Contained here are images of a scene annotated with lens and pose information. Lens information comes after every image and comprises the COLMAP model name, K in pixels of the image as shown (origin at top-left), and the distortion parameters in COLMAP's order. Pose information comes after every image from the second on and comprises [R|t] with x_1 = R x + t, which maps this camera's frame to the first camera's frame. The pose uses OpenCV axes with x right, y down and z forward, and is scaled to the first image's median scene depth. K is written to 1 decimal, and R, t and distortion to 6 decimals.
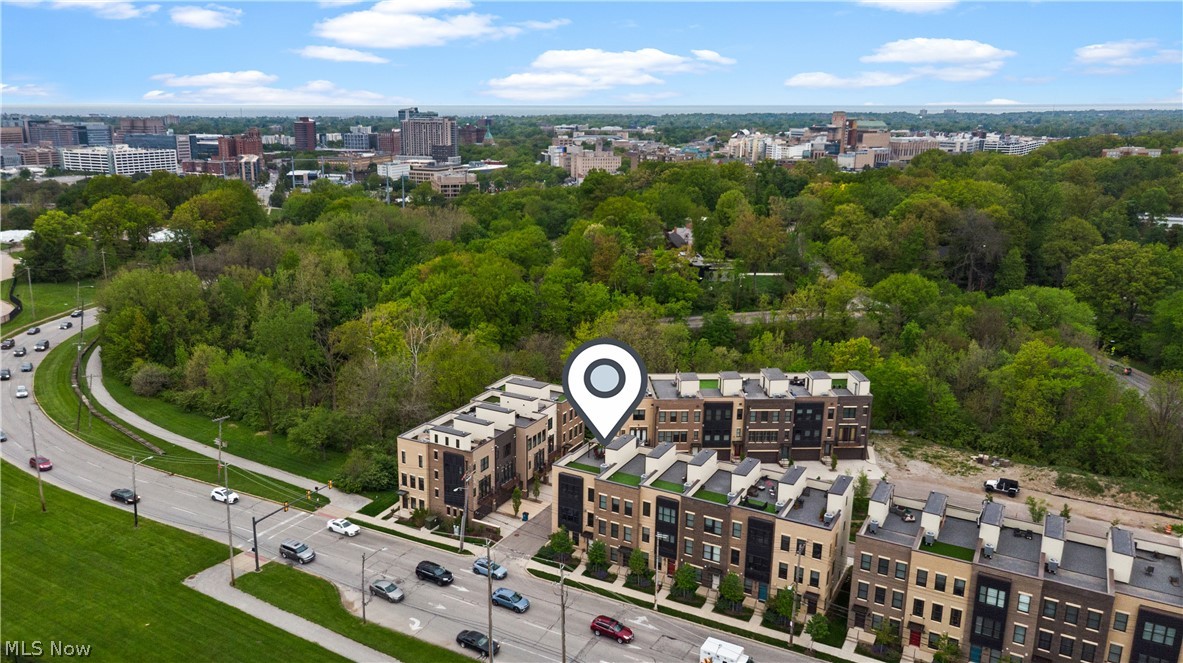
lens RADIAL K [[920.7, 0, 614.4], [0, 920.7, 329.7], [0, 0, 1]] dist [0.041001, -0.006206]
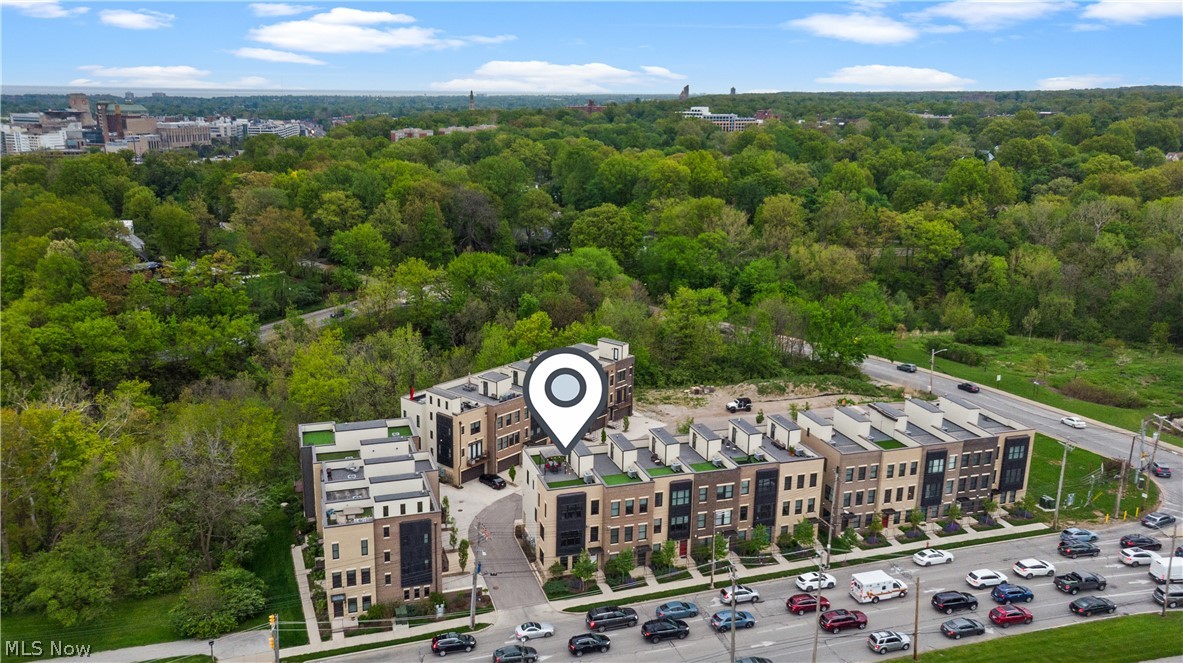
lens RADIAL K [[920.7, 0, 614.4], [0, 920.7, 329.7], [0, 0, 1]] dist [0.041001, -0.006206]
pose [[0.682905, -0.183783, 0.707011, -0.631921], [0.172440, 0.981040, 0.088455, -0.074715], [-0.709862, 0.061511, 0.701649, 0.321508]]
